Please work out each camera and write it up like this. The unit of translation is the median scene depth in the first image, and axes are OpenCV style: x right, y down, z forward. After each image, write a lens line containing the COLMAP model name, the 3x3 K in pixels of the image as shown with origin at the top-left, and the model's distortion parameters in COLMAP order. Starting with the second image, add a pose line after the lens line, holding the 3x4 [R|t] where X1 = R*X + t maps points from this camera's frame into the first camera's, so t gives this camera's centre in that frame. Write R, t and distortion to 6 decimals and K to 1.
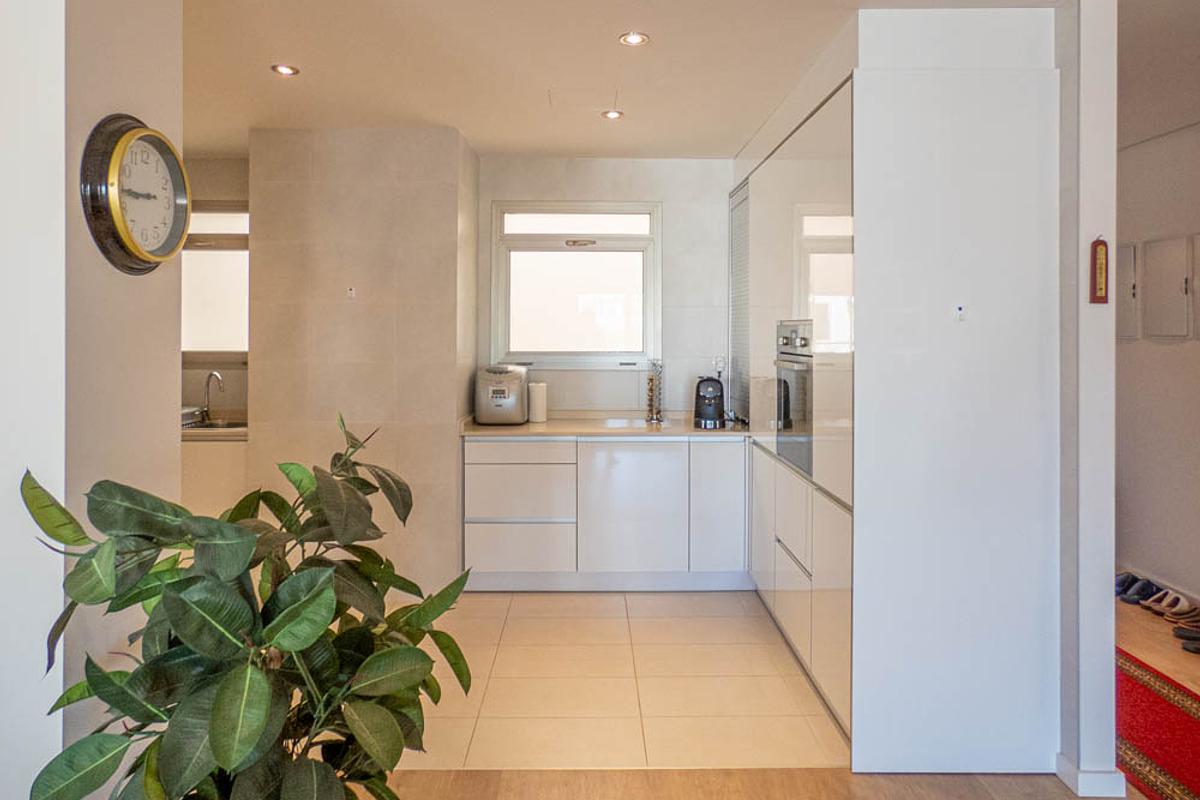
lens RADIAL K [[763.8, 0, 598.5], [0, 763.8, 332.0], [0, 0, 1]] dist [-0.001352, -0.000246]
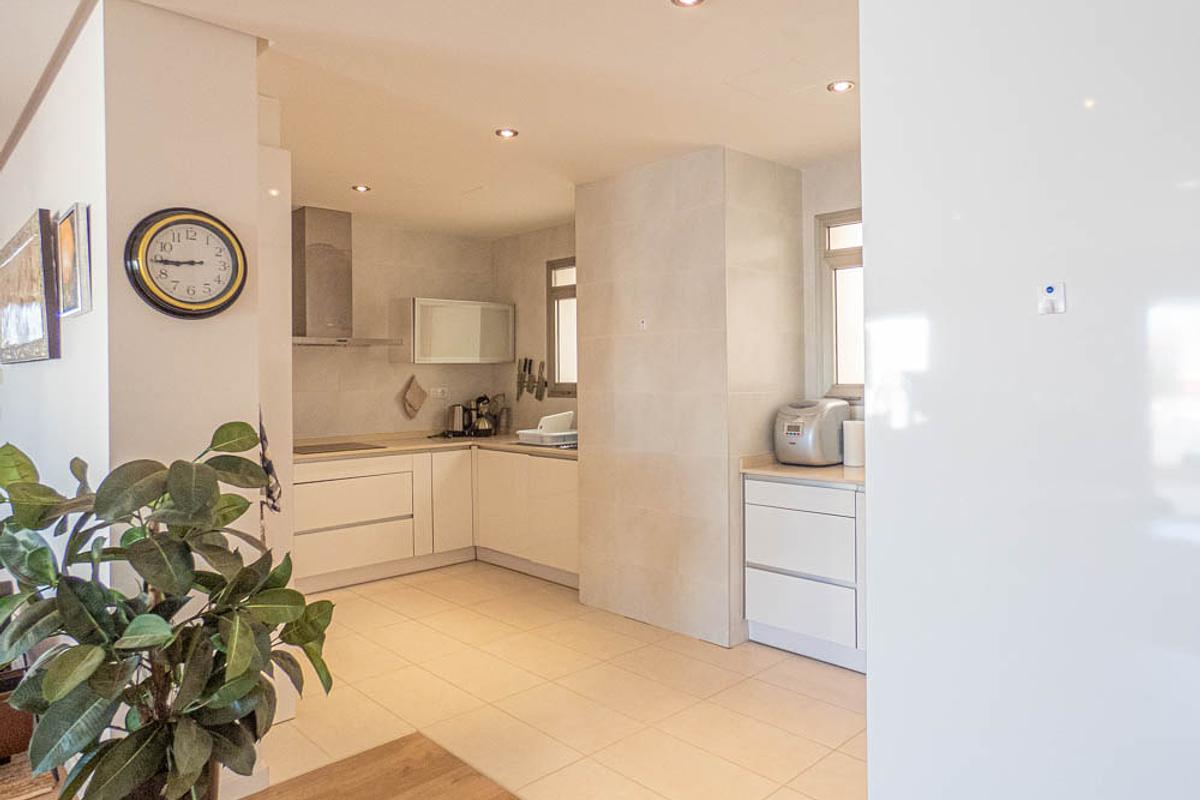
lens RADIAL K [[754.1, 0, 600.5], [0, 754.1, 376.9], [0, 0, 1]] dist [0.000337, 0.000174]
pose [[0.689253, -0.007392, -0.724483, 0.374324], [0.012180, 0.999925, 0.001385, 0.015096], [0.724419, -0.009779, 0.689291, 0.241472]]
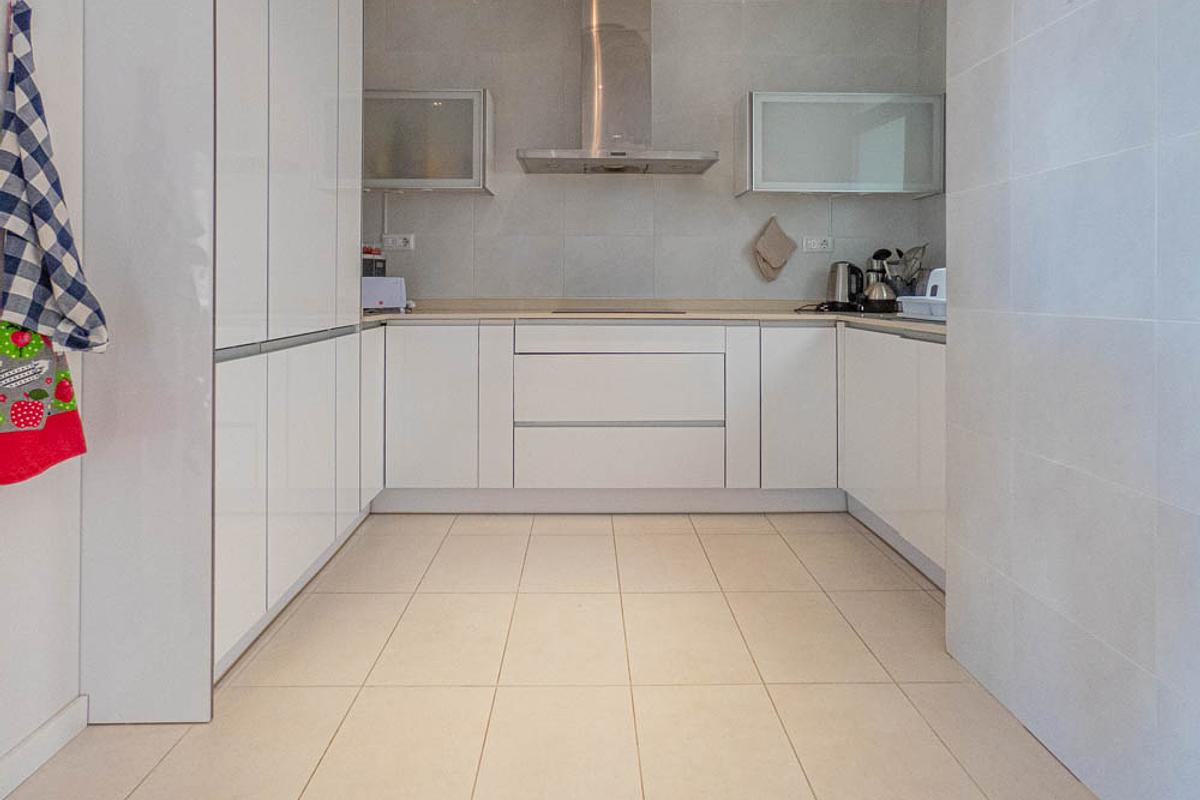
lens RADIAL K [[783.8, 0, 598.1], [0, 783.8, 268.9], [0, 0, 1]] dist [0.002497, 0.000289]
pose [[0.013645, -0.026818, -0.999547, 0.085447], [0.000632, 0.999640, -0.026812, 0.101899], [0.999907, -0.000266, 0.013658, 0.730041]]
